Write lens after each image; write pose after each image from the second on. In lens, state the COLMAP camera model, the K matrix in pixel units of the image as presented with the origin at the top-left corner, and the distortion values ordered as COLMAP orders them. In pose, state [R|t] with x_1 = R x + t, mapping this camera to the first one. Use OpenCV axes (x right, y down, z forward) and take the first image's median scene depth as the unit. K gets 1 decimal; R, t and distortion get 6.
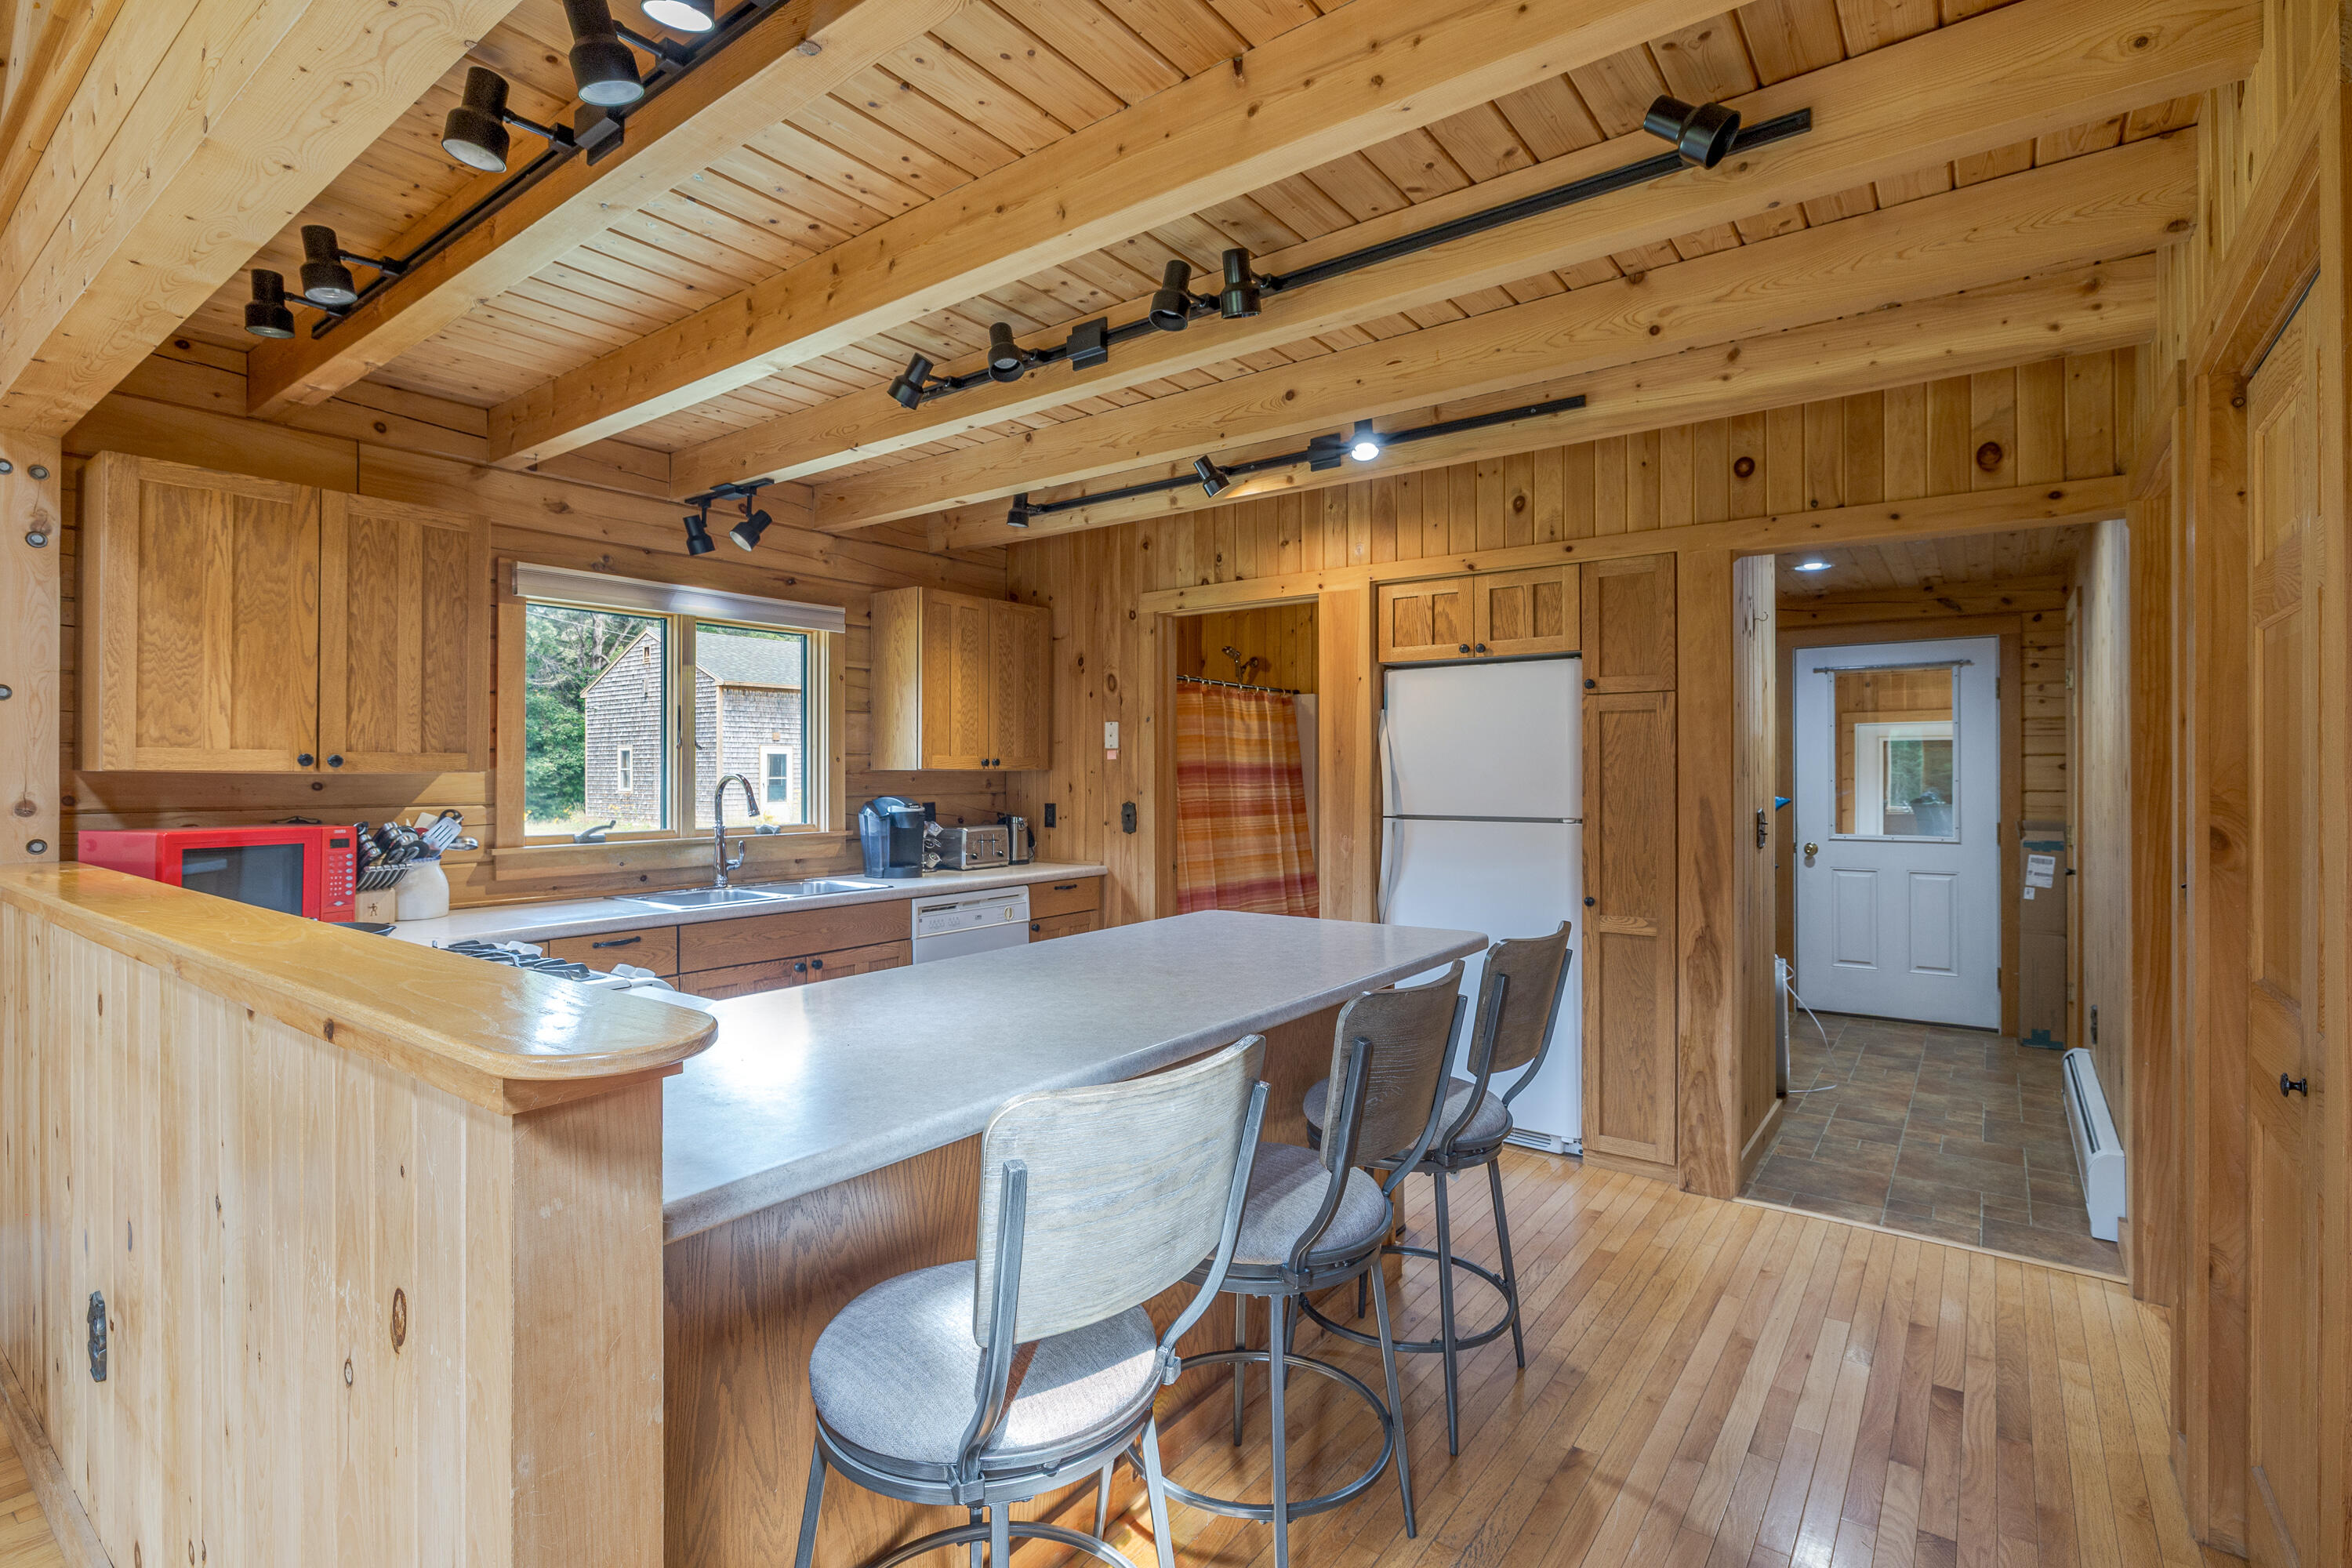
lens RADIAL K [[1120.6, 0, 1170.4], [0, 1120.6, 775.4], [0, 0, 1]] dist [-0.004873, 0.000254]
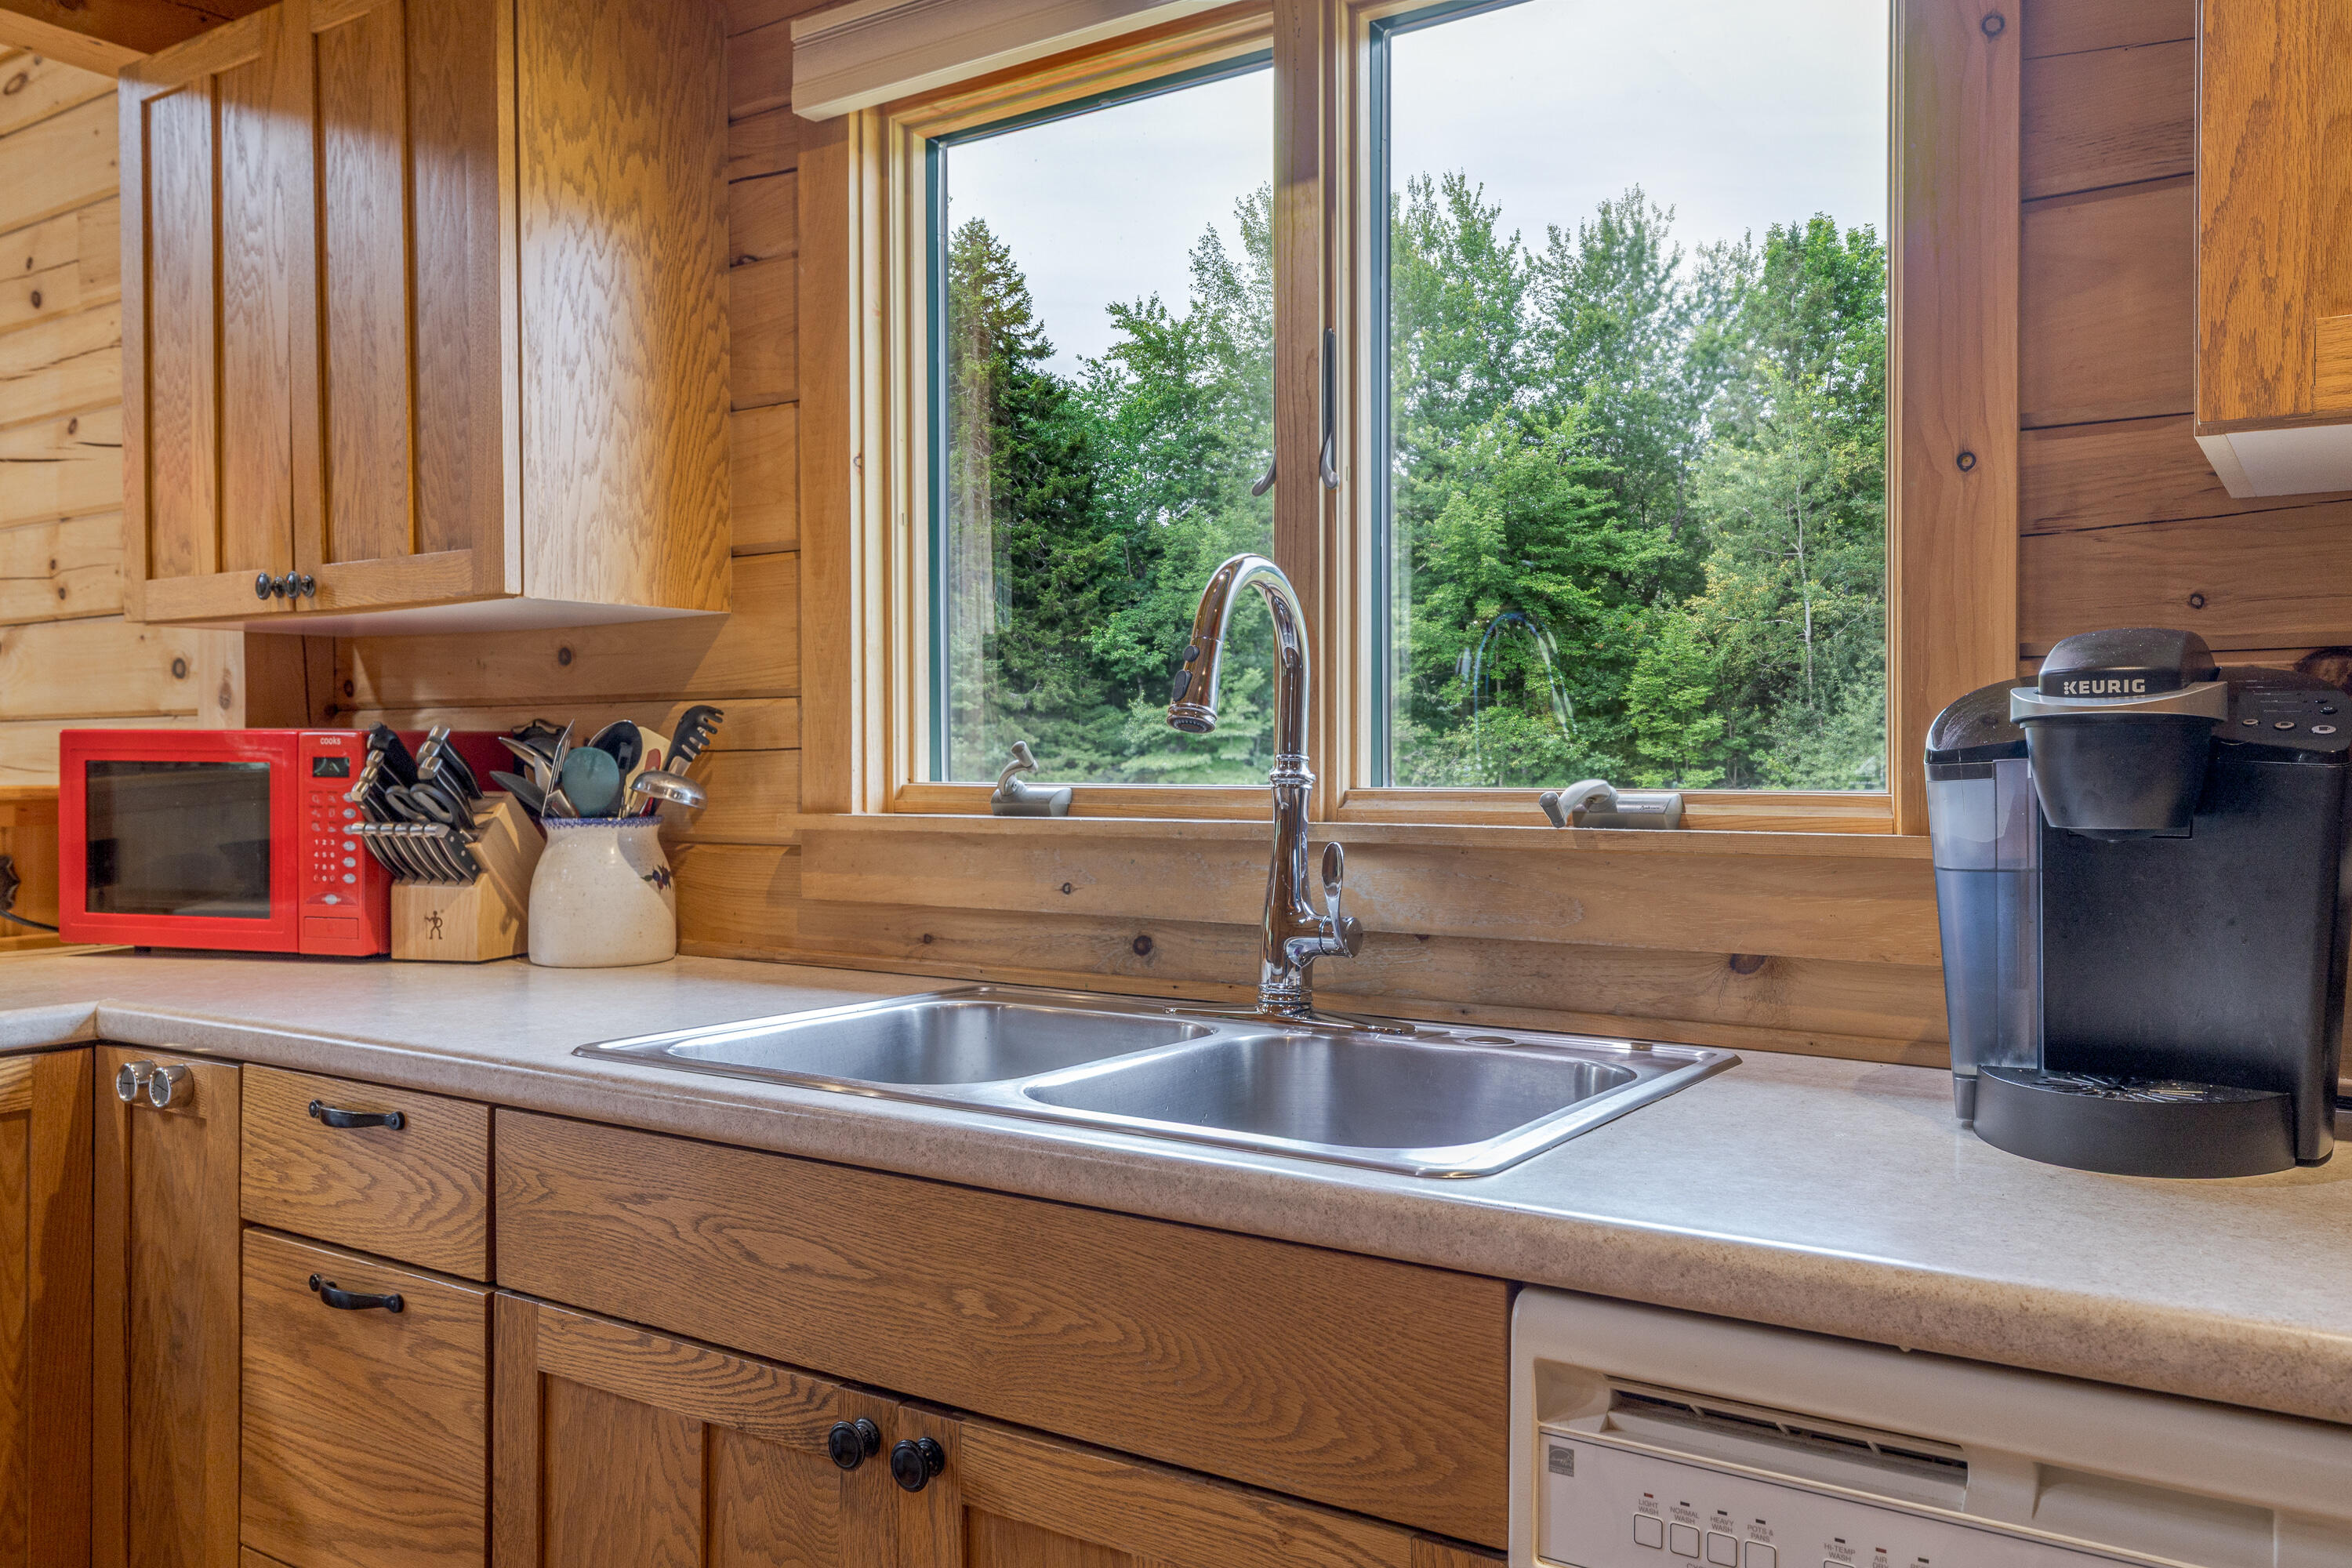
lens RADIAL K [[1745.5, 0, 1177.2], [0, 1745.5, 780.1], [0, 0, 1]] dist [0.002845, 0.001090]
pose [[0.059130, 0.008129, -0.998217, -0.007746], [-0.003455, 0.999963, 0.007939, 0.038227], [0.998244, 0.002979, 0.059156, 0.846138]]
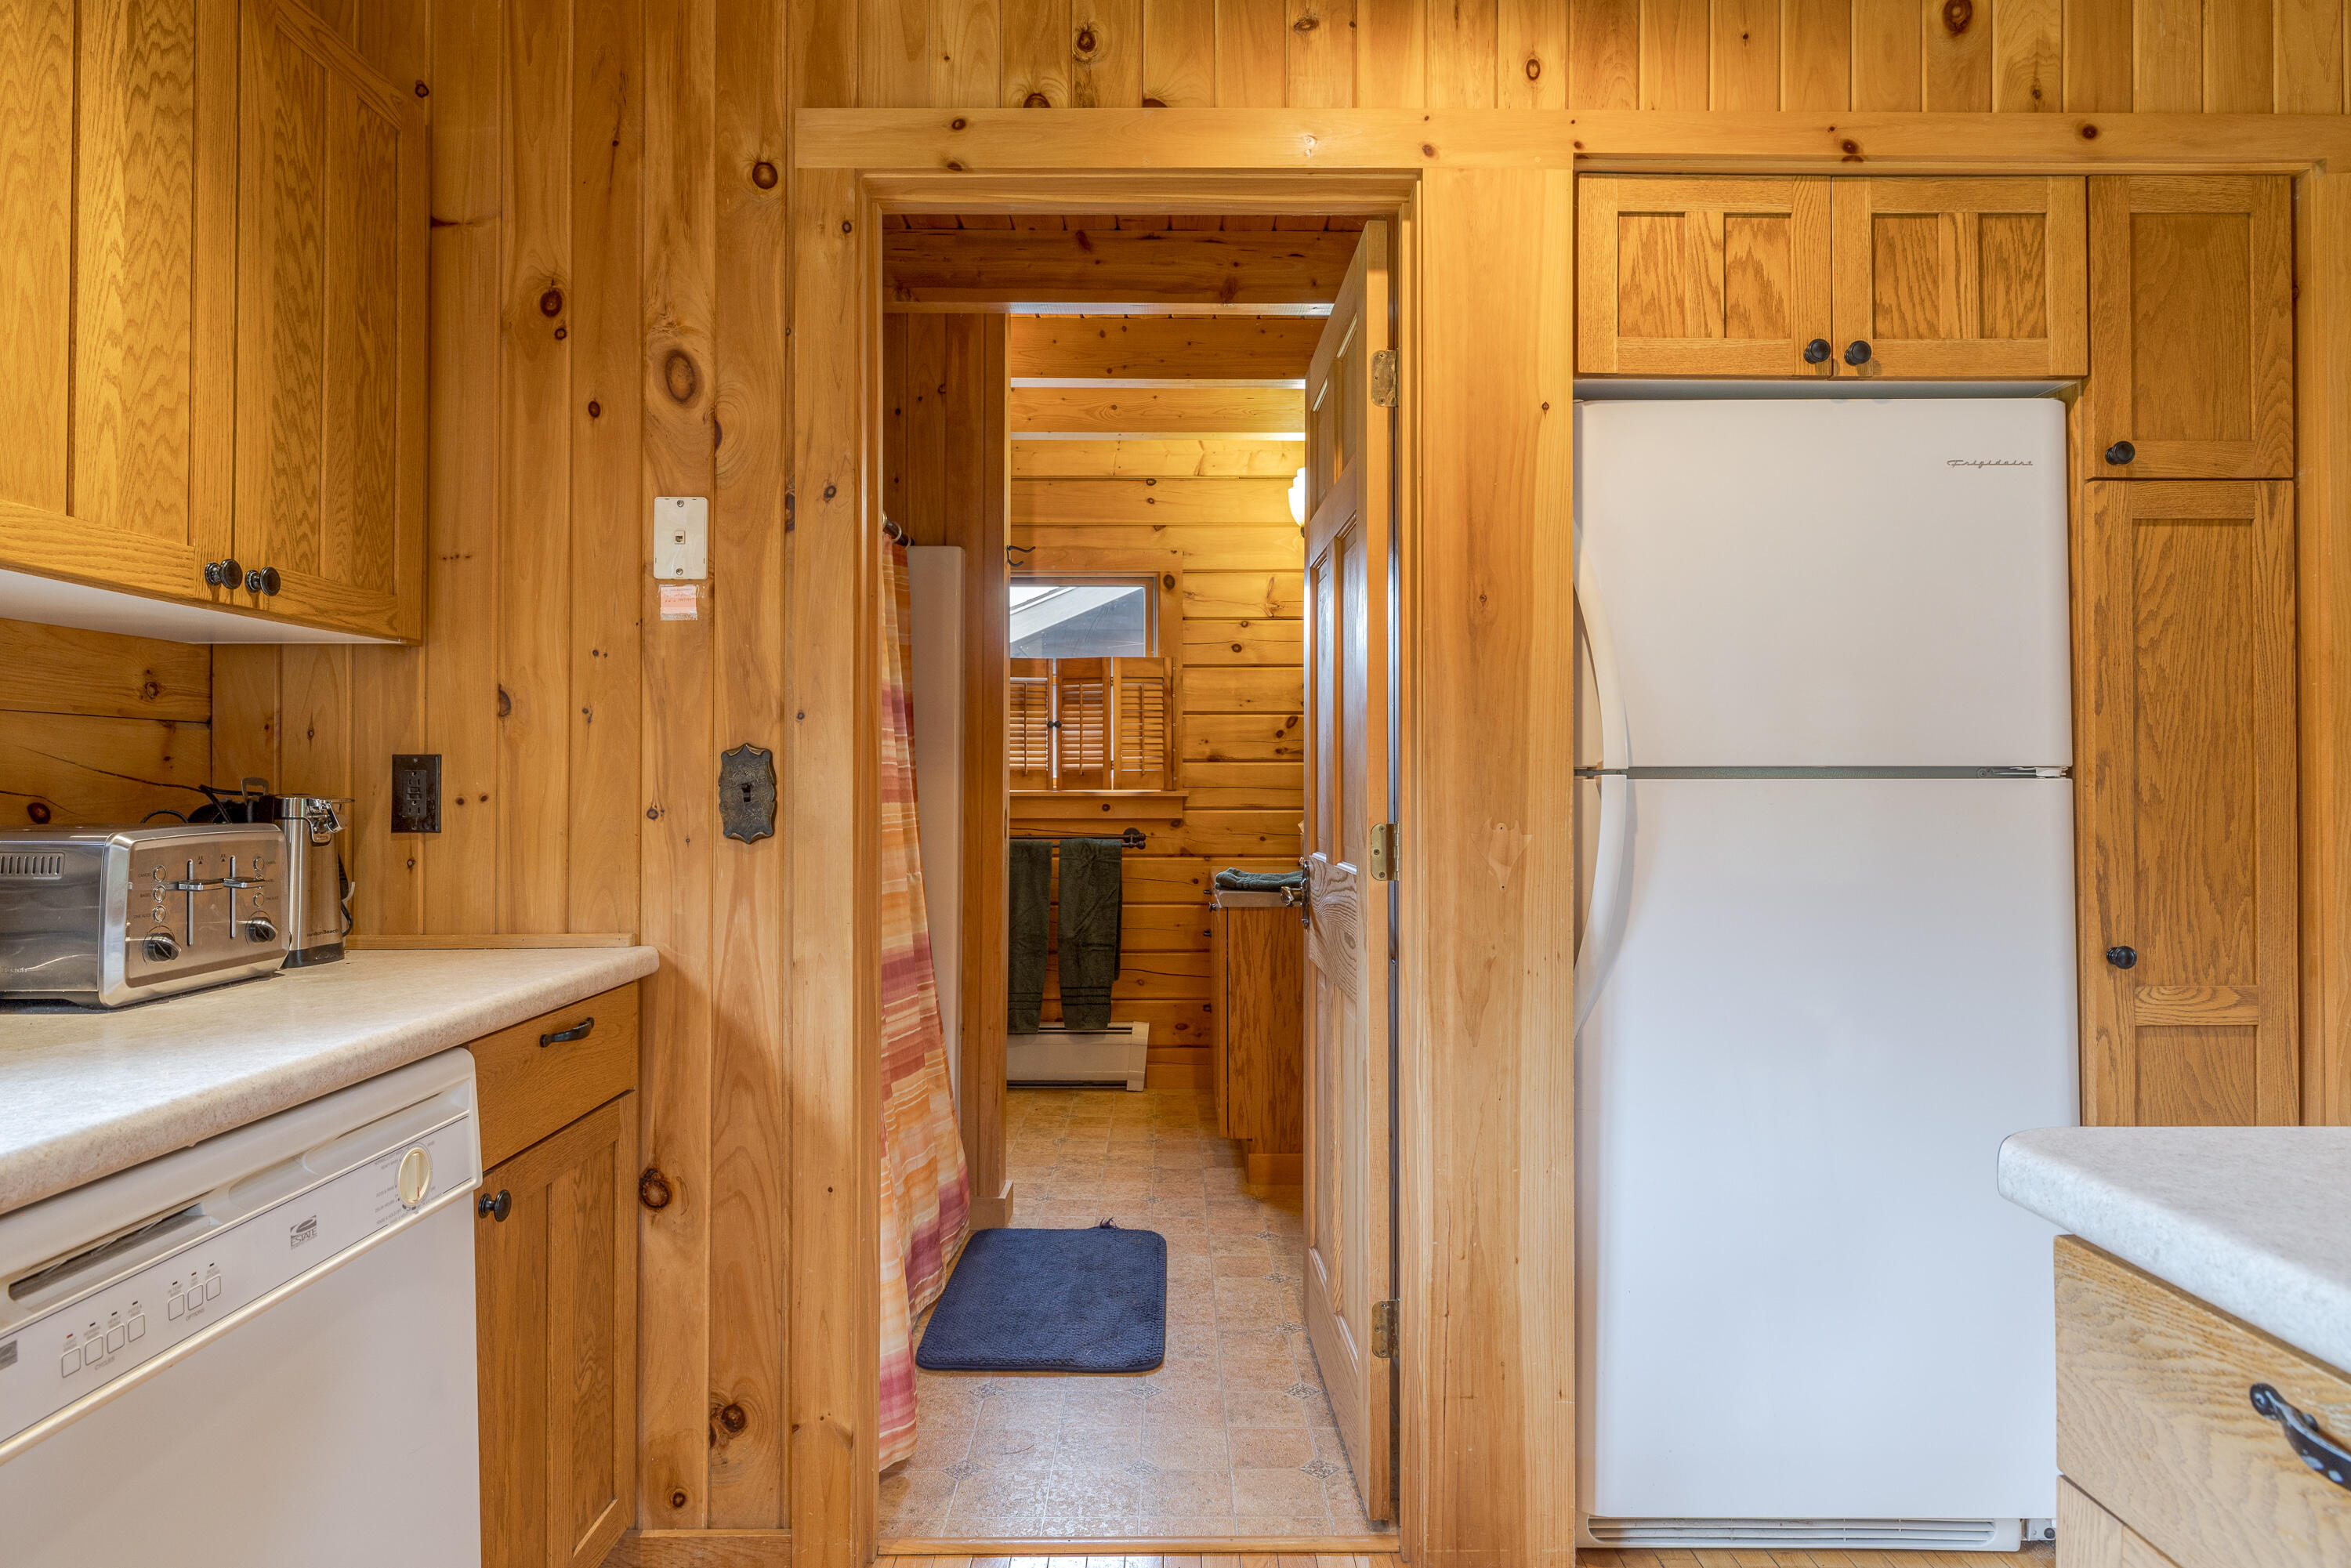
lens RADIAL K [[1340.3, 0, 1169.8], [0, 1340.3, 770.3], [0, 0, 1]] dist [0.000048, -0.000268]
pose [[0.795816, 0.008228, 0.605482, -0.186401], [0.000182, 0.999904, -0.013827, 0.038770], [-0.605538, 0.011114, 0.795739, 0.657881]]
